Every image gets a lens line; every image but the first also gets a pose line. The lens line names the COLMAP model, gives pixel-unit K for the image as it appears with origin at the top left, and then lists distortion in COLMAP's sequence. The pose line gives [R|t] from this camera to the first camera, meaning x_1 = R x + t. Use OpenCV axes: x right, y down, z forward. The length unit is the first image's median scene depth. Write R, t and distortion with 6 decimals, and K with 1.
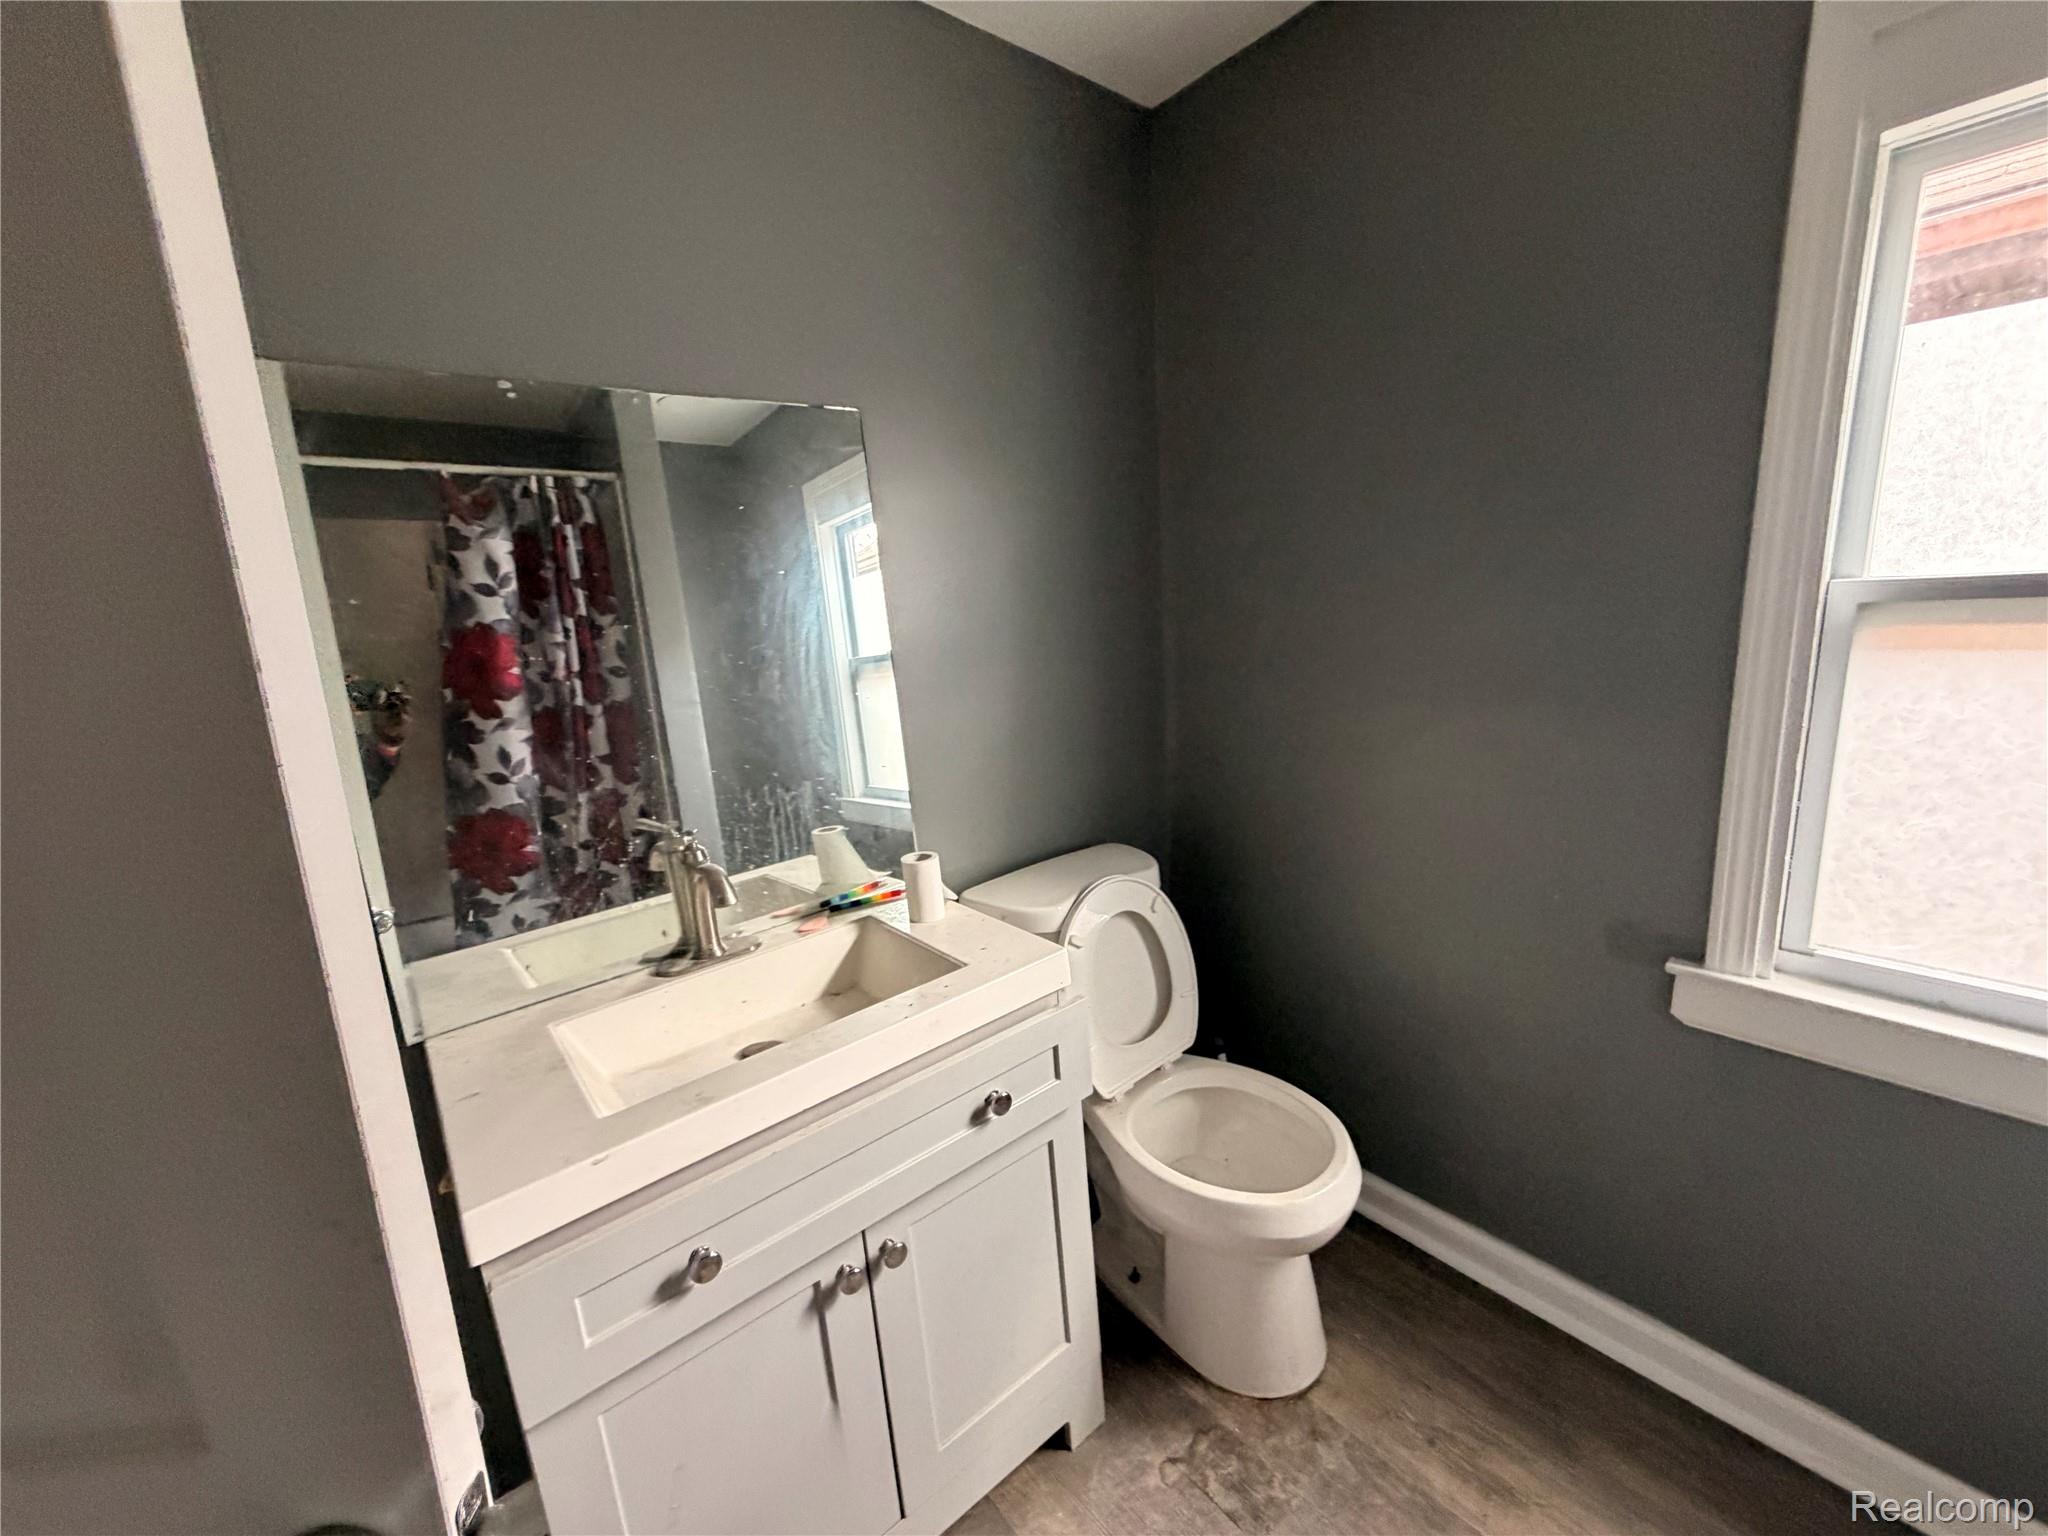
lens RADIAL K [[818.3, 0, 1018.7], [0, 818.3, 760.2], [0, 0, 1]] dist [0.001943, -0.000063]
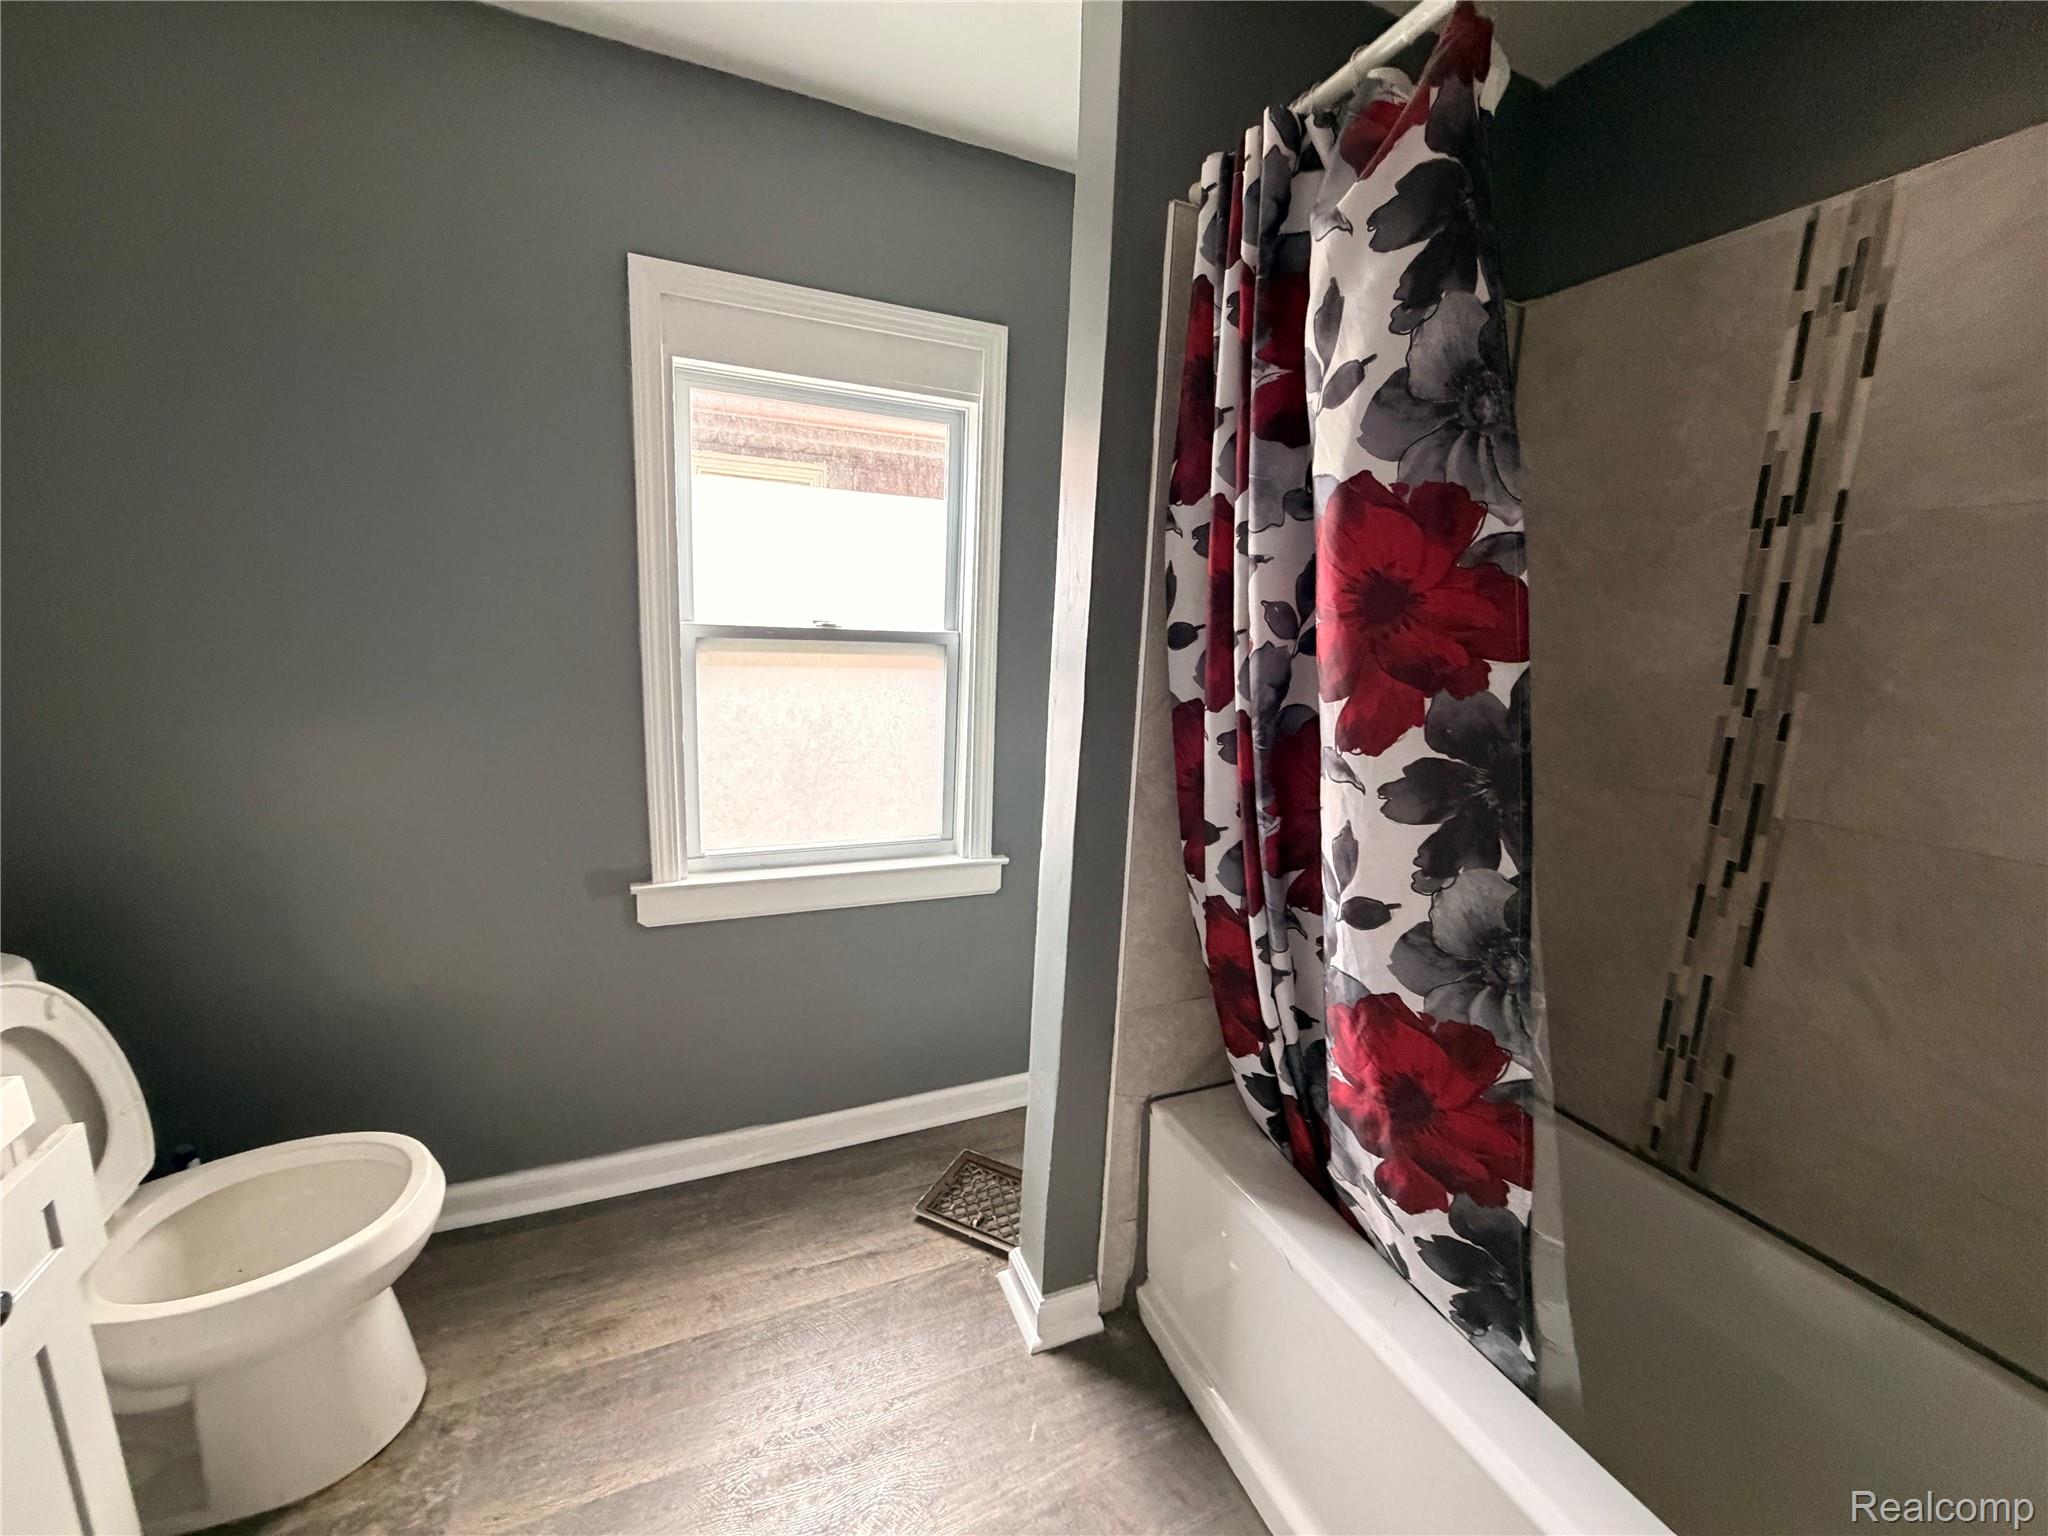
lens RADIAL K [[818.3, 0, 1026.7], [0, 818.3, 760.0], [0, 0, 1]] dist [0.001943, -0.000063]
pose [[0.265272, -0.094694, 0.959512, -0.351610], [0.122505, 0.990410, 0.063875, 0.025100], [-0.956359, 0.100601, 0.274329, -0.050873]]
